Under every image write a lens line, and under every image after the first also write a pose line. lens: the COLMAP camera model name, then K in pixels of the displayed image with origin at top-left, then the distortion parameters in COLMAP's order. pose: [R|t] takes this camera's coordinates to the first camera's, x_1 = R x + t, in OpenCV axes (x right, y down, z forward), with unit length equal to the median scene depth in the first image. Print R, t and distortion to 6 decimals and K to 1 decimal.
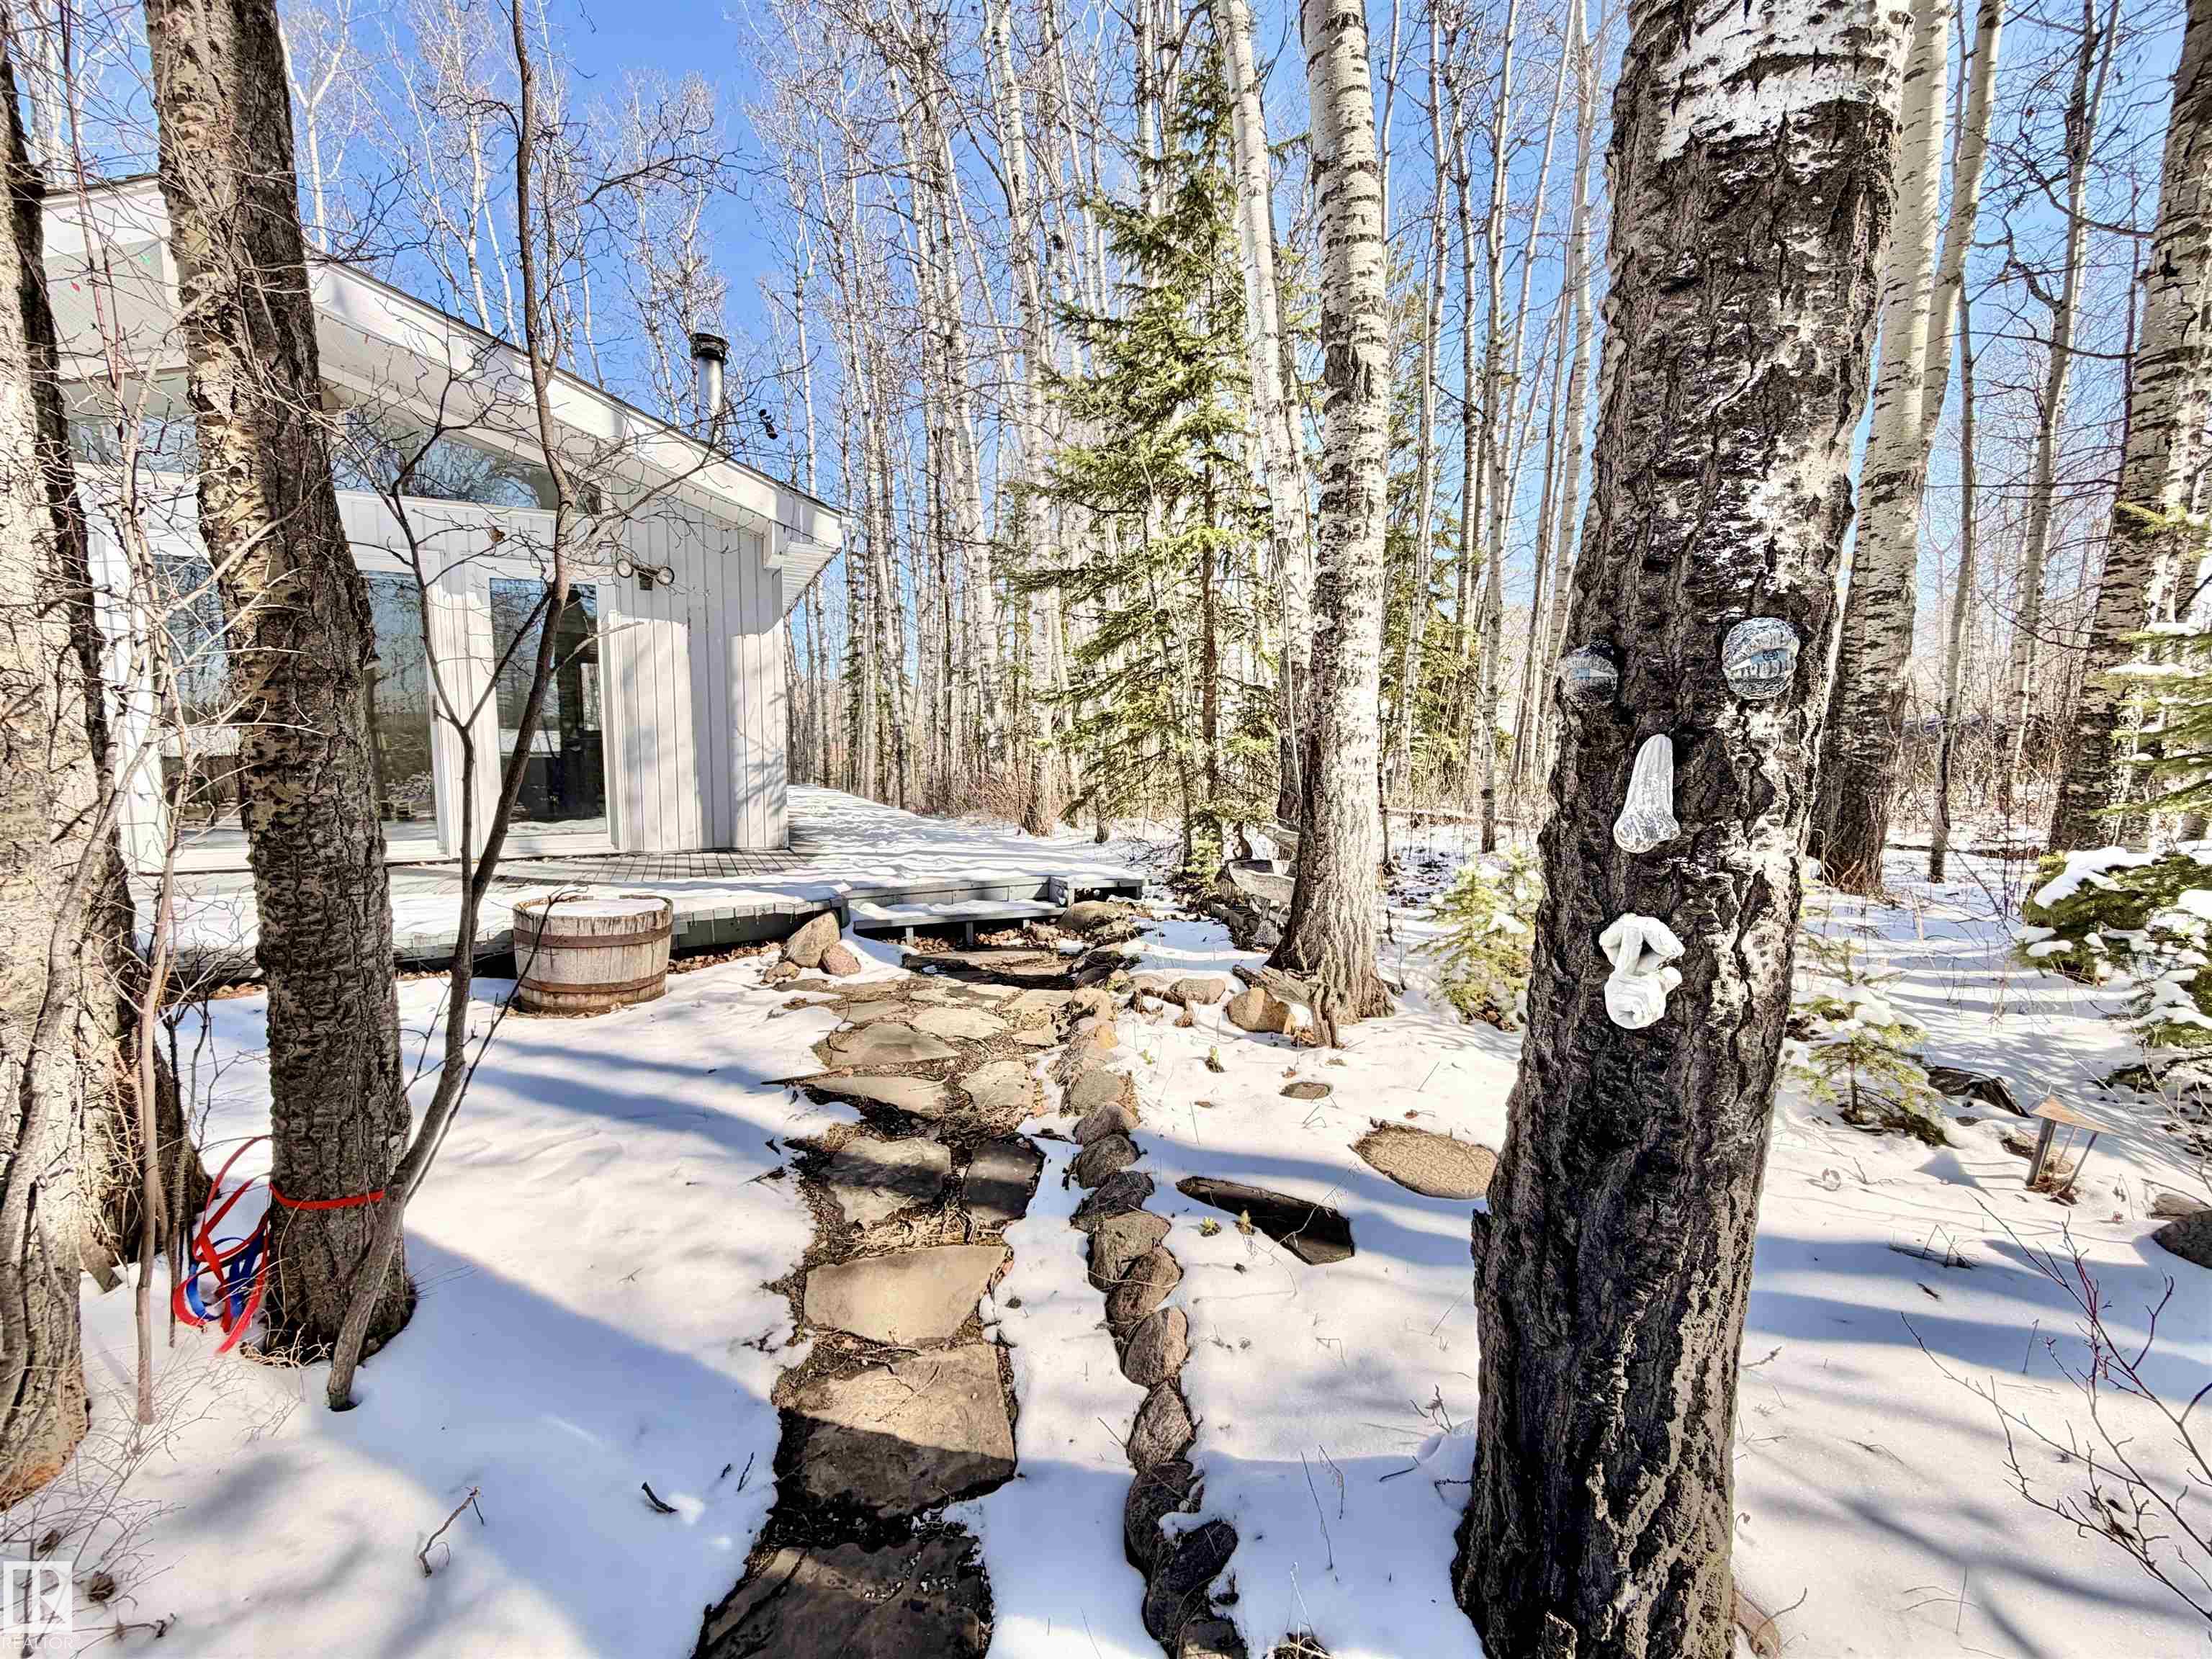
lens RADIAL K [[873.0, 0, 1106.3], [0, 873.0, 837.6], [0, 0, 1]] dist [0.000076, -0.000031]
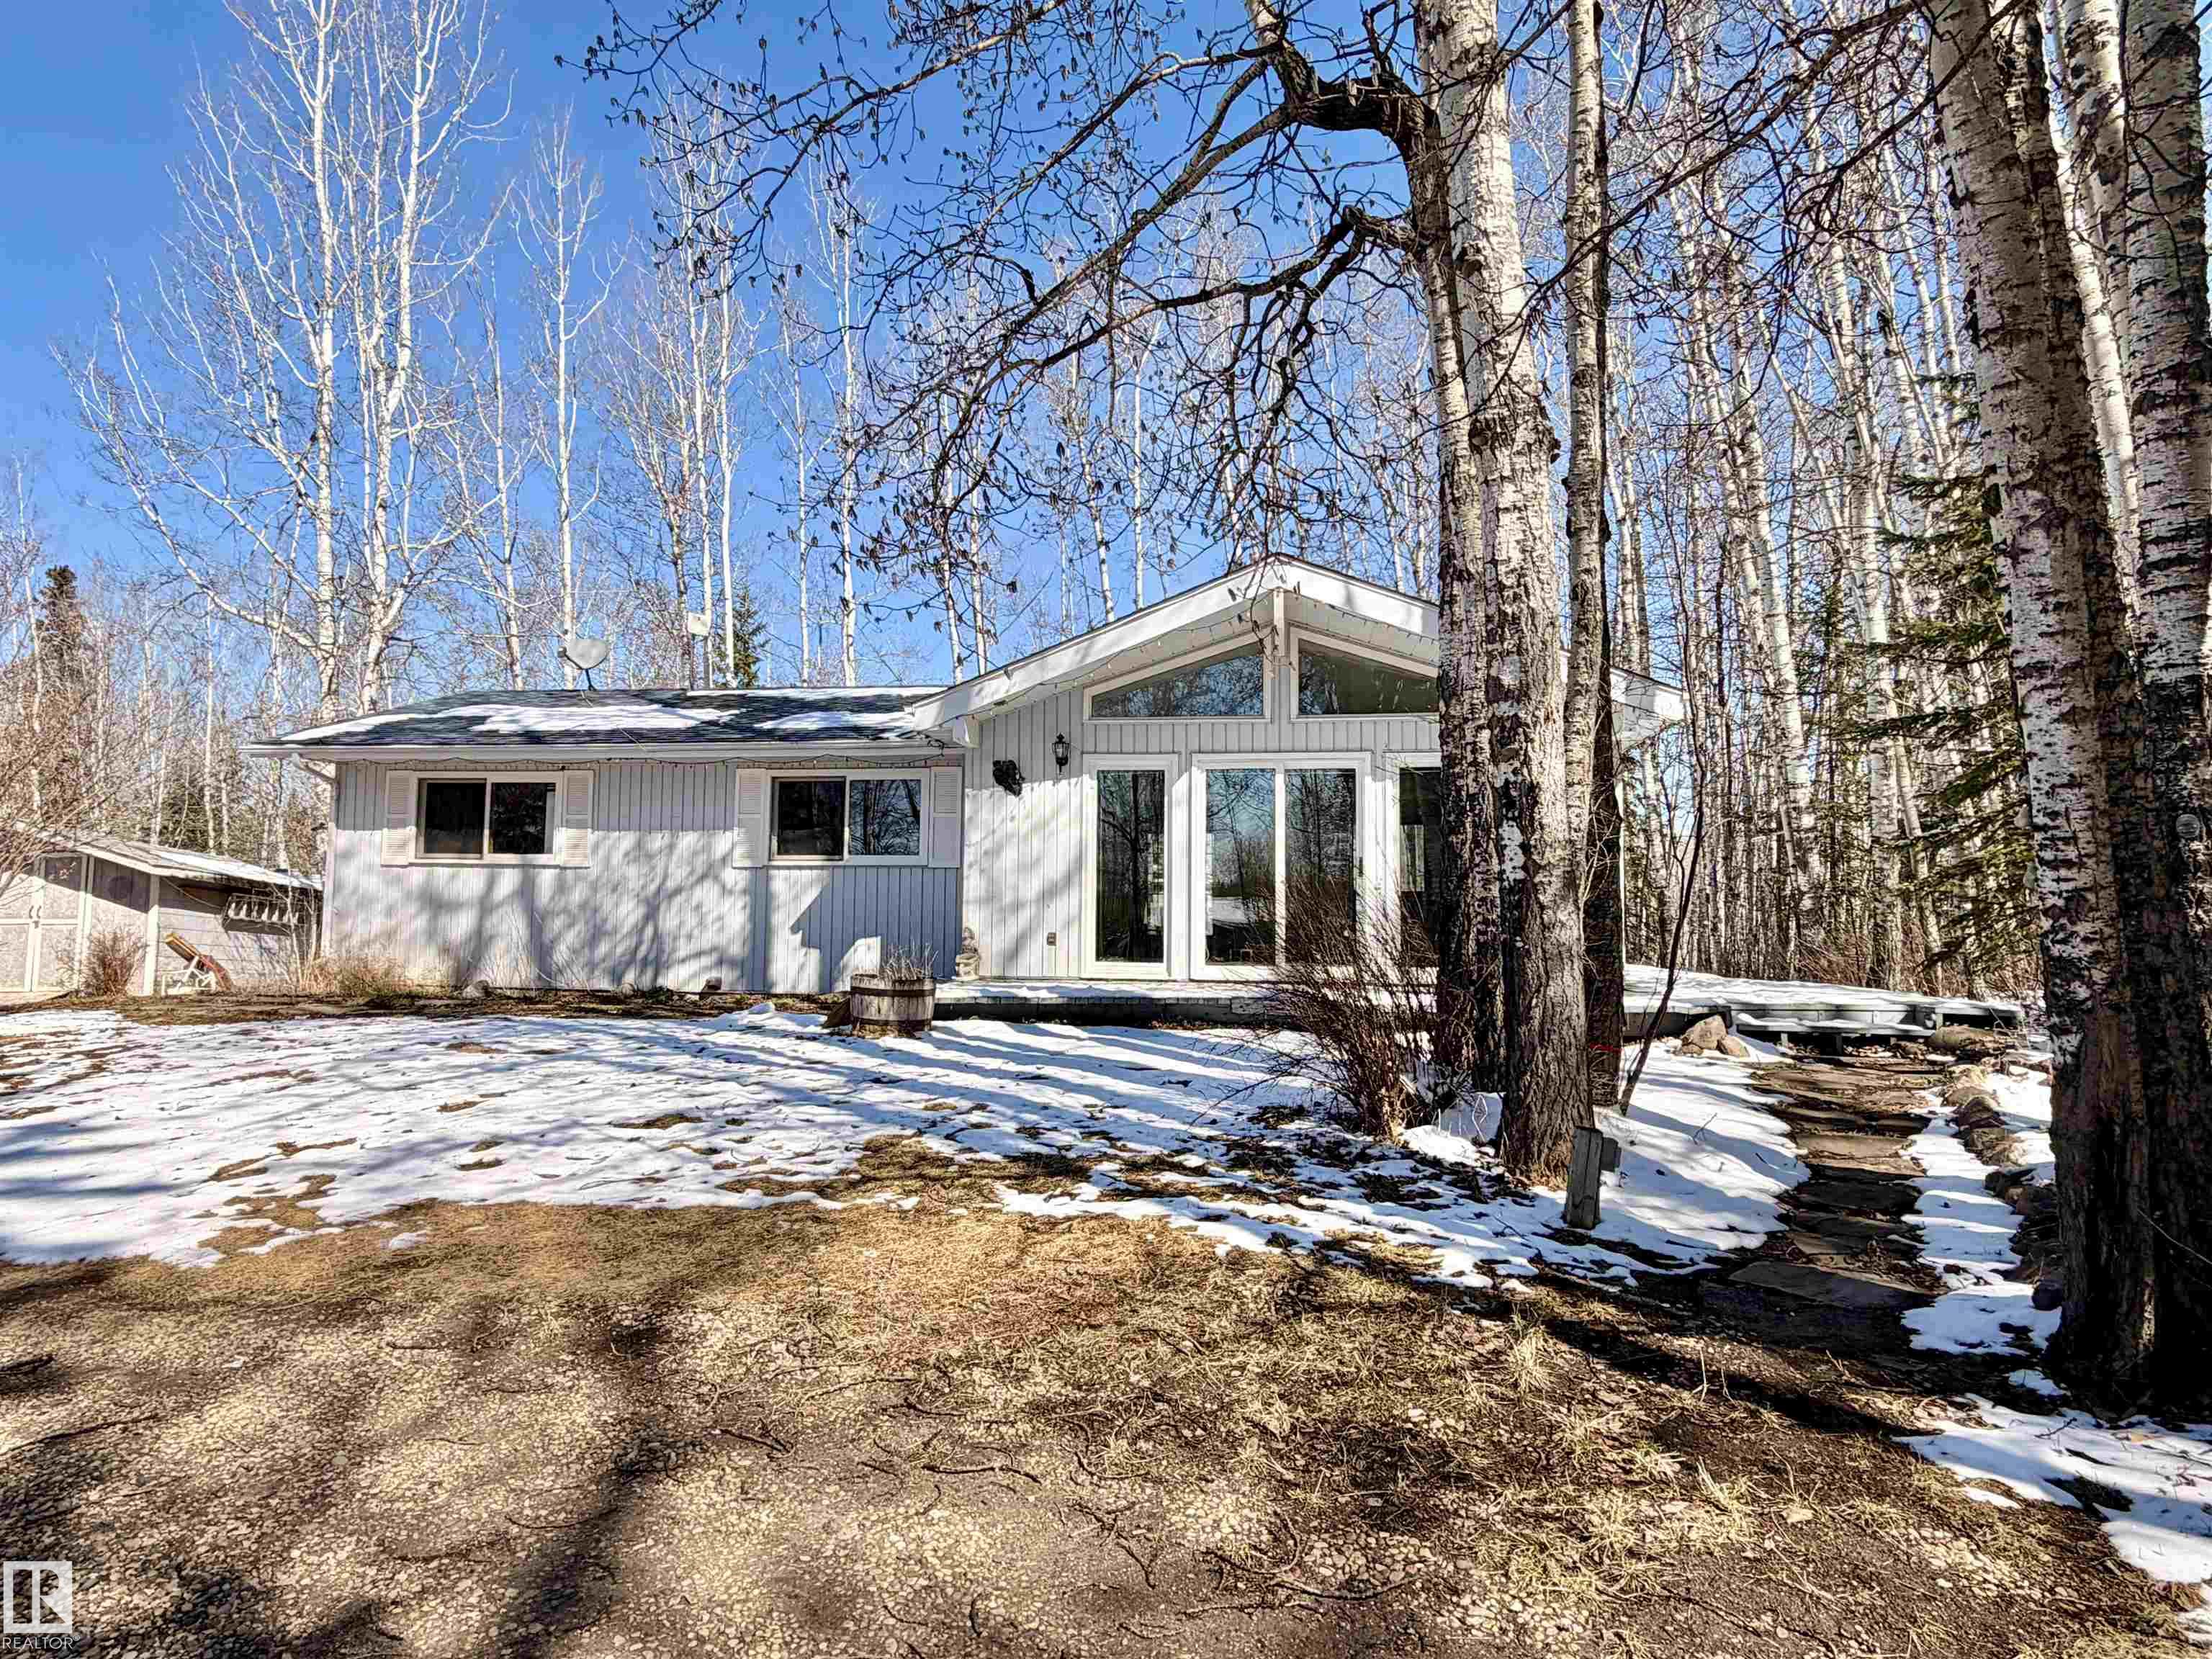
lens RADIAL K [[1278.6, 0, 1116.7], [0, 1278.6, 831.4], [0, 0, 1]] dist [0.003036, 0.001411]
pose [[0.827384, -0.037829, -0.560361, 0.011255], [-0.061999, 0.985479, -0.158072, 0.104316], [0.558204, 0.165528, 0.813025, -0.650715]]
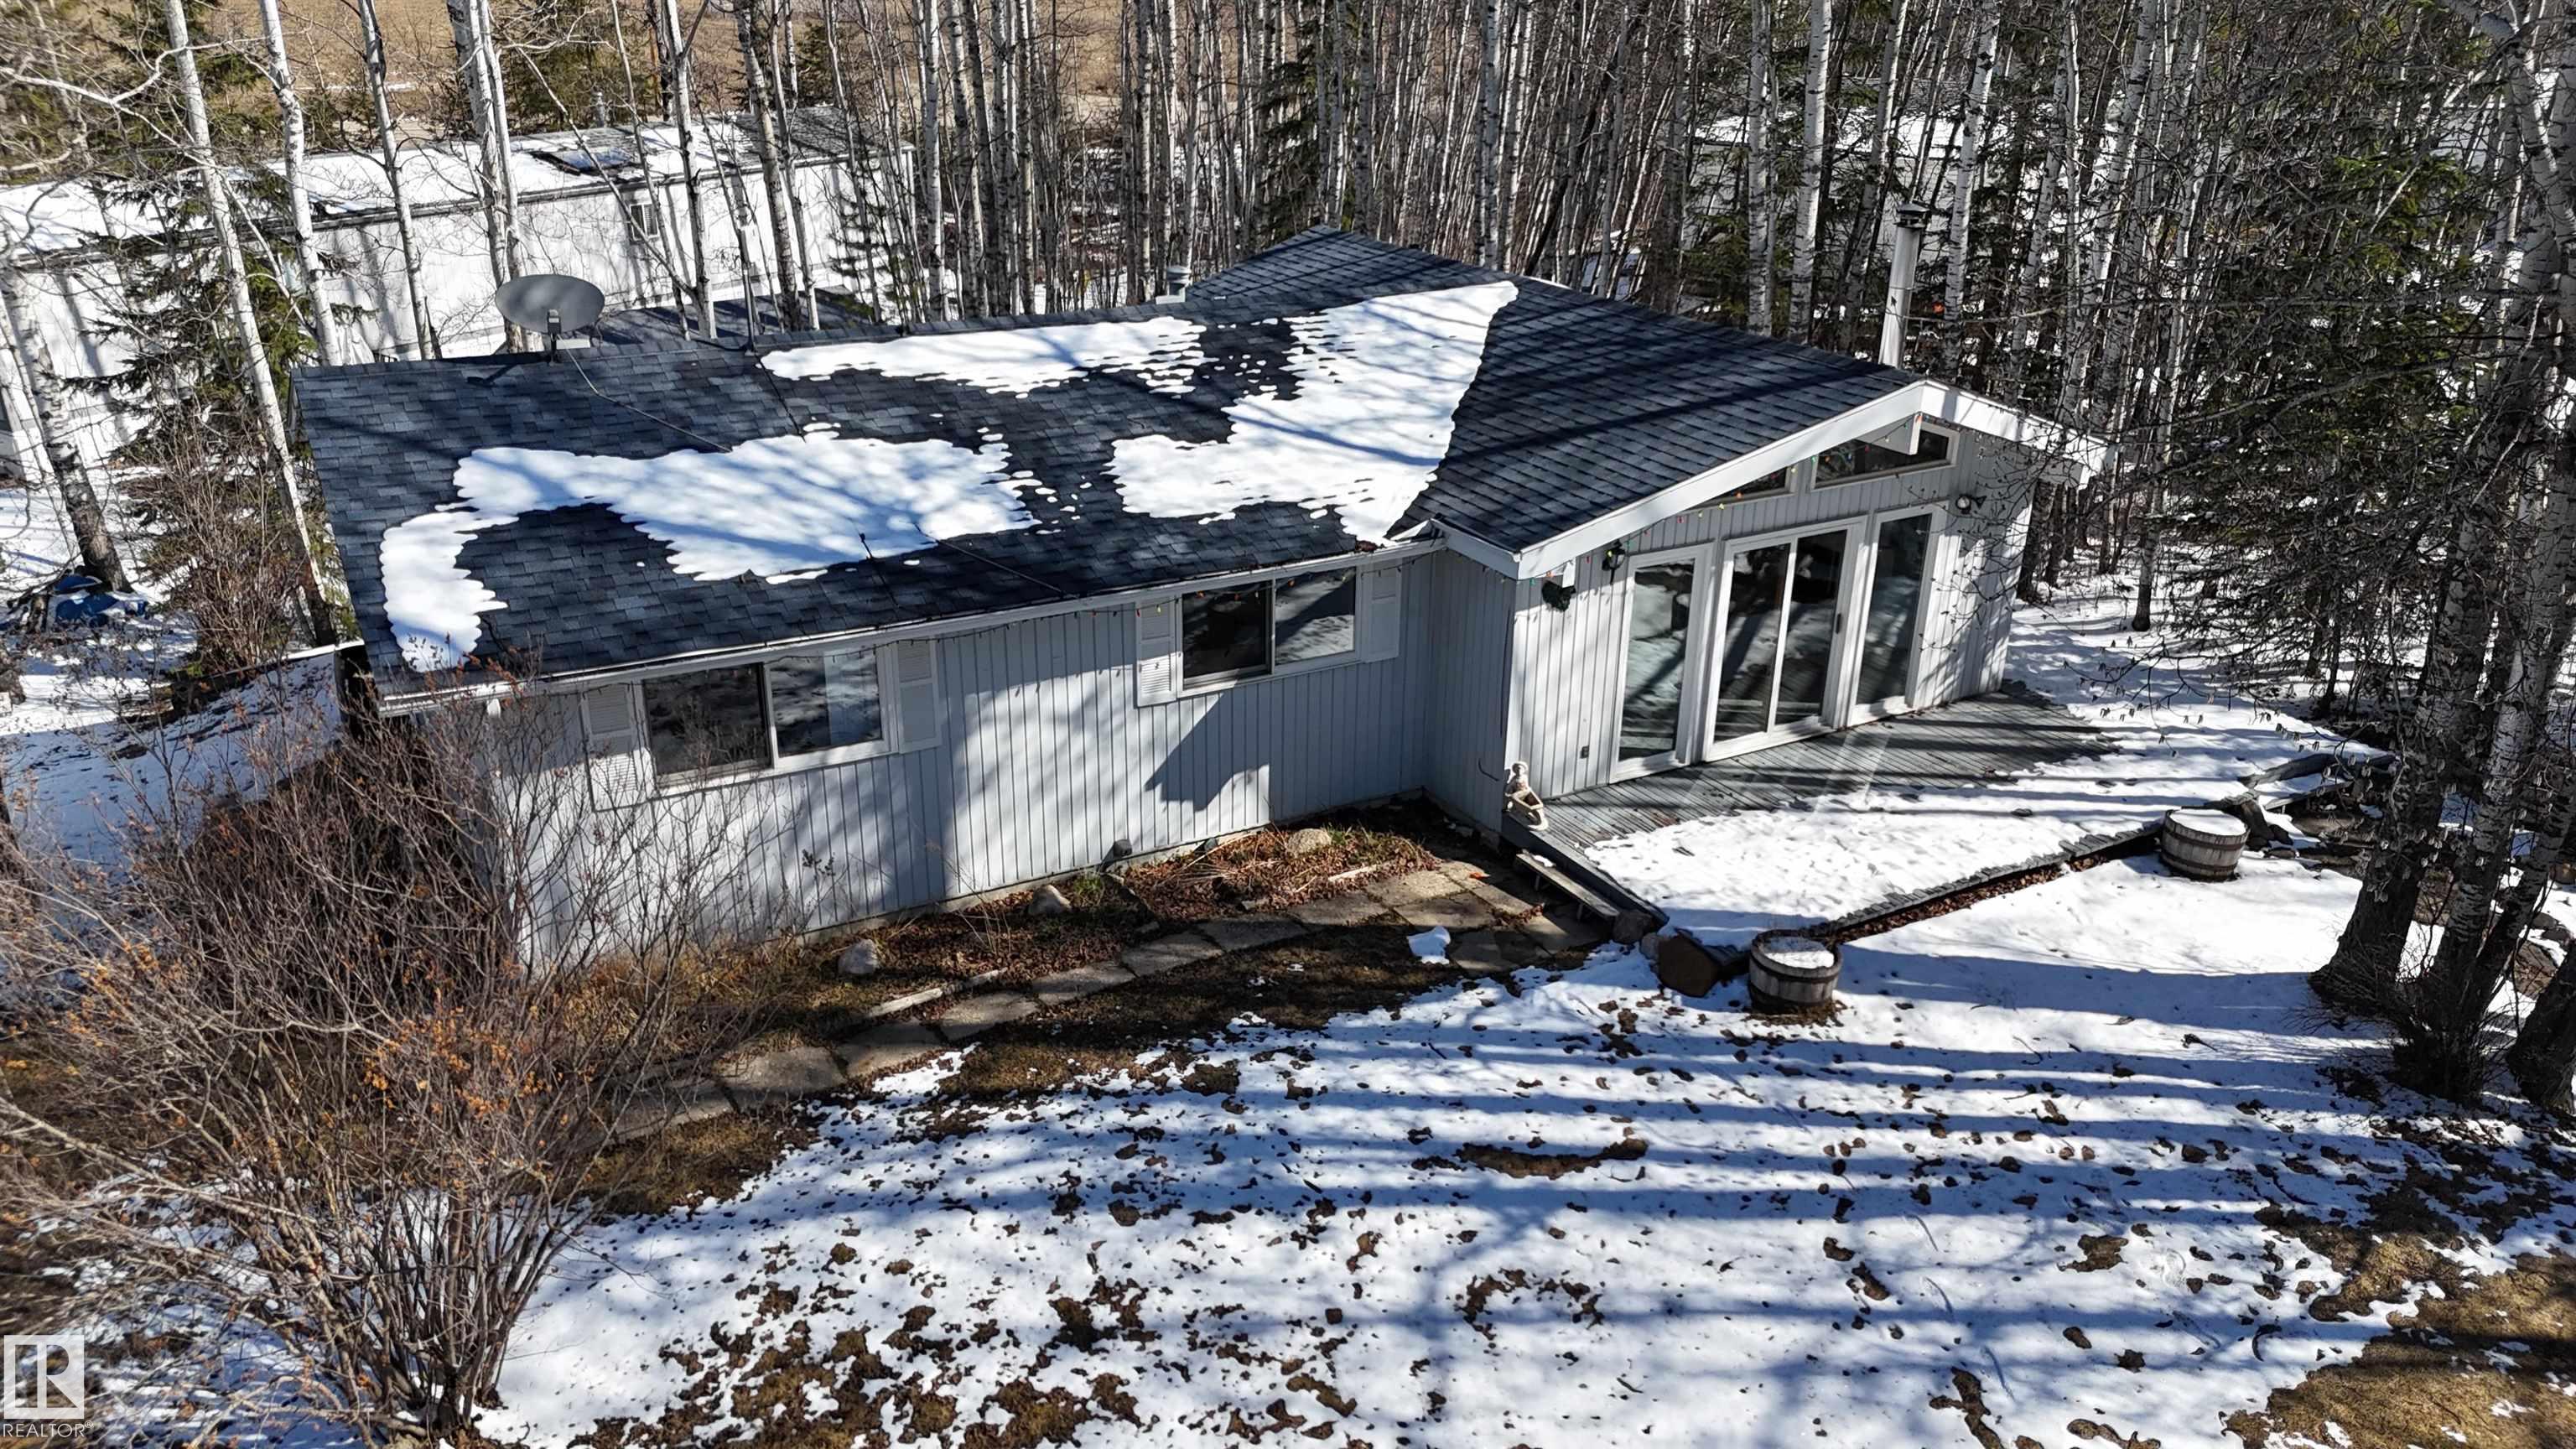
lens RADIAL K [[1885.9, 0, 1276.9], [0, 1885.9, 720.3], [0, 0, 1]] dist [0.088519, -0.091458]
pose [[0.998007, -0.021163, 0.059452, -1.499453], [0.002951, 0.956713, 0.291017, -0.714610], [-0.063037, -0.290261, 0.954869, -1.465156]]
